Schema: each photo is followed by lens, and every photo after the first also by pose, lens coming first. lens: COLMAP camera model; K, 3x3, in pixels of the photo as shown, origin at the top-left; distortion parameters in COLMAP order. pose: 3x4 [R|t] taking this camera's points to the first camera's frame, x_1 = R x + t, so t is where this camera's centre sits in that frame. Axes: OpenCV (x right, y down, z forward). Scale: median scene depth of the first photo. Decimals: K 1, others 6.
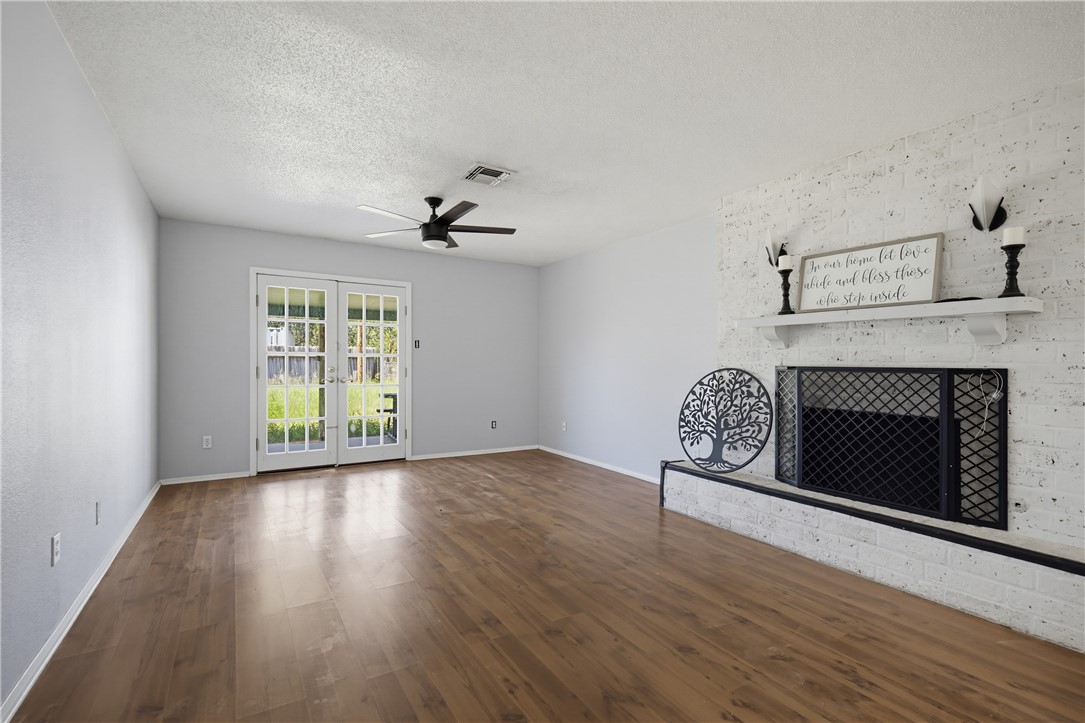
lens RADIAL K [[480.8, 0, 546.7], [0, 480.8, 362.1], [0, 0, 1]] dist [0.002693, 0.000164]
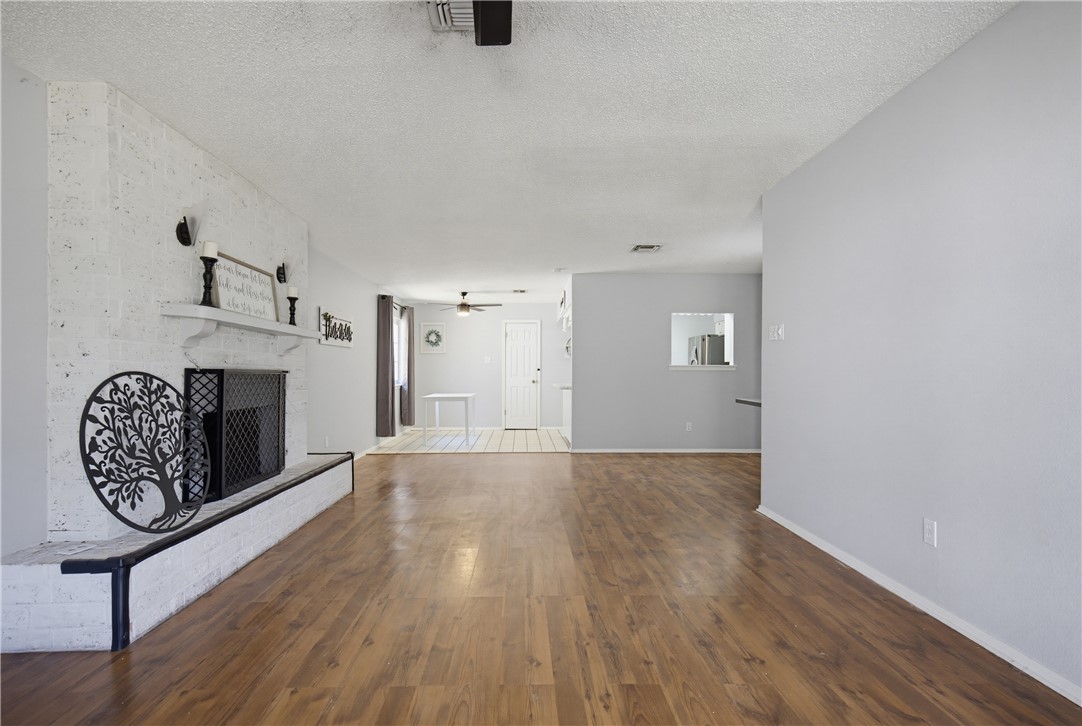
lens RADIAL K [[479.4, 0, 544.3], [0, 479.4, 369.3], [0, 0, 1]] dist [0.002693, 0.000164]
pose [[-0.860504, -0.007416, 0.509390, -0.419510], [-0.012620, 0.999898, -0.006760, 0.006771], [-0.509288, -0.012246, -0.860509, 1.282364]]
